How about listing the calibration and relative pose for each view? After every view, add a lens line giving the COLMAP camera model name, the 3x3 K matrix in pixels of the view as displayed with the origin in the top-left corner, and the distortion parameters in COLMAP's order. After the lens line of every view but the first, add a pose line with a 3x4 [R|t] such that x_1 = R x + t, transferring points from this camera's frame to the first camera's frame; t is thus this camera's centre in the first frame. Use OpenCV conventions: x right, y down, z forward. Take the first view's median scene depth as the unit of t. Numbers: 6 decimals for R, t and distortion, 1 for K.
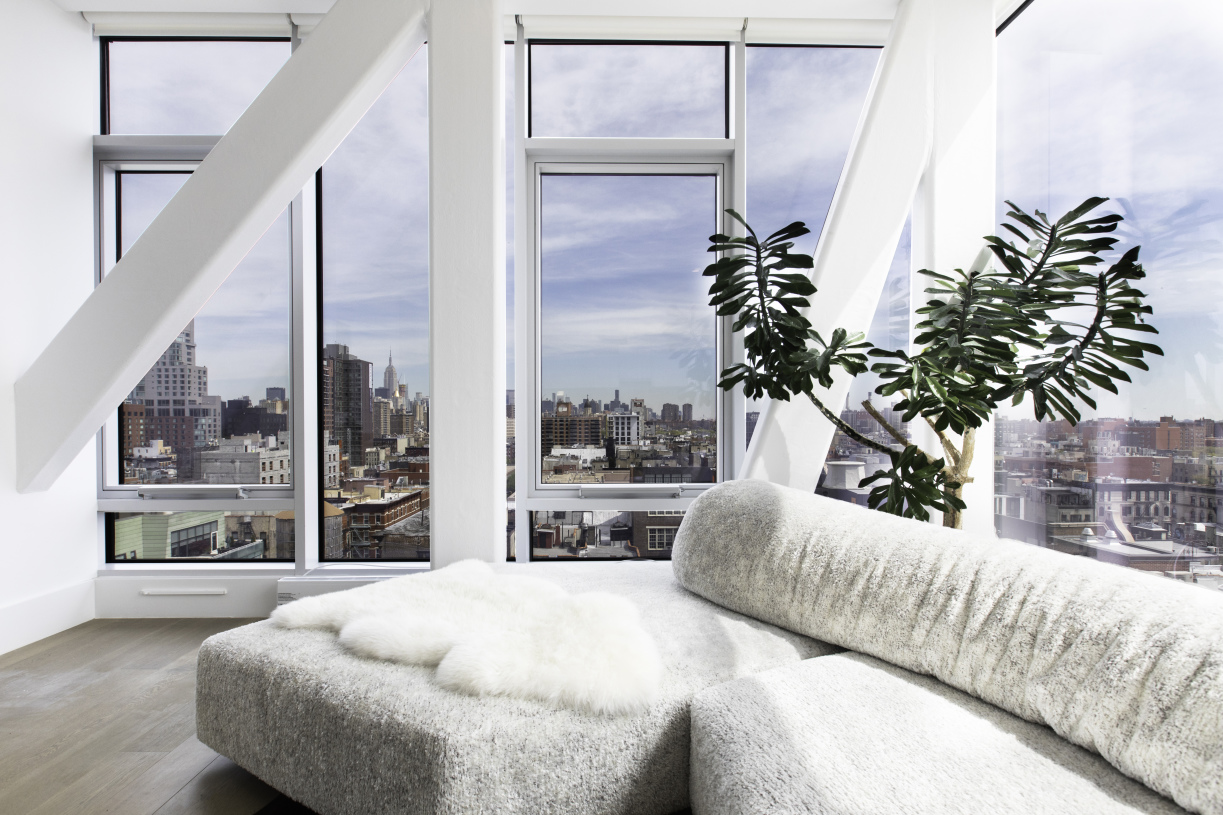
lens RADIAL K [[573.0, 0, 612.7], [0, 573.0, 431.1], [0, 0, 1]] dist [-0.002119, -0.000092]
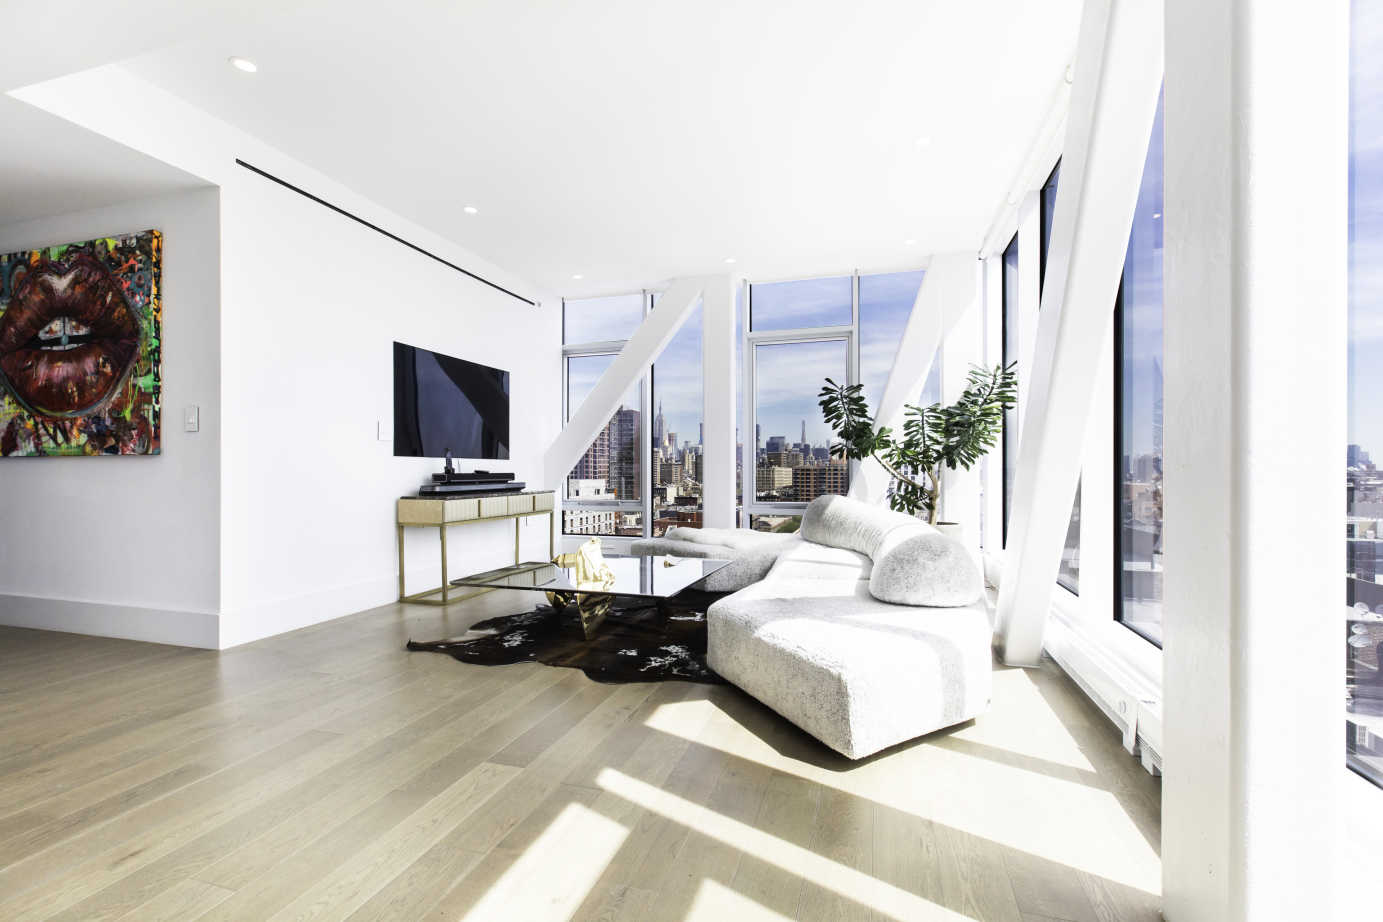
lens RADIAL K [[622.8, 0, 692.9], [0, 622.8, 475.4], [0, 0, 1]] dist [0.001674, 0.000381]
pose [[0.950121, 0.001791, -0.311877, 0.407213], [-0.004520, 0.999958, -0.008028, 0.023412], [0.311849, 0.009037, 0.950089, -1.339477]]
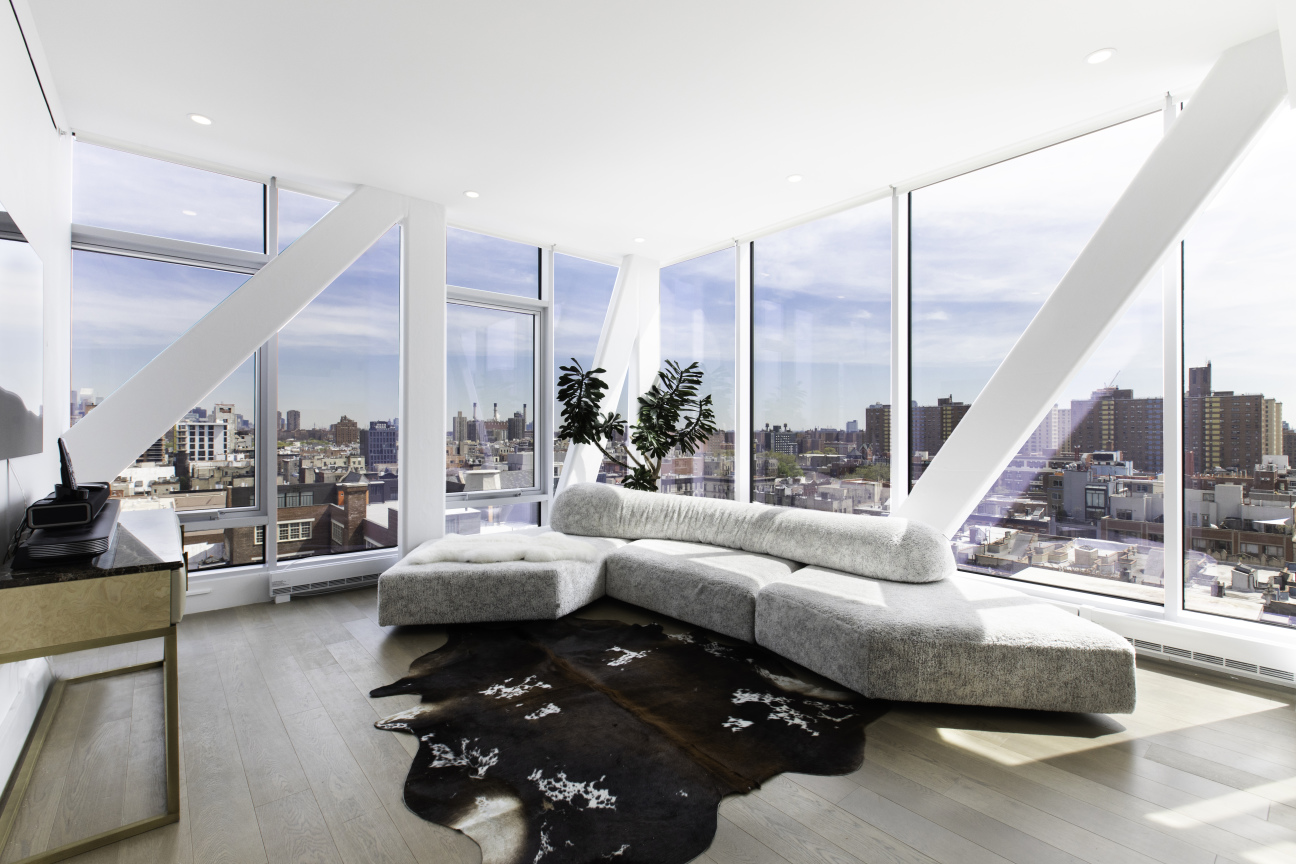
lens RADIAL K [[580.0, 0, 648.0], [0, 580.0, 432.0], [0, 0, 1]] dist [0.002569, 0.000409]
pose [[0.776817, 0.000319, 0.629726, -0.828130], [0.009005, 0.999892, -0.011614, -0.068293], [-0.629662, 0.014693, 0.776730, -0.760849]]
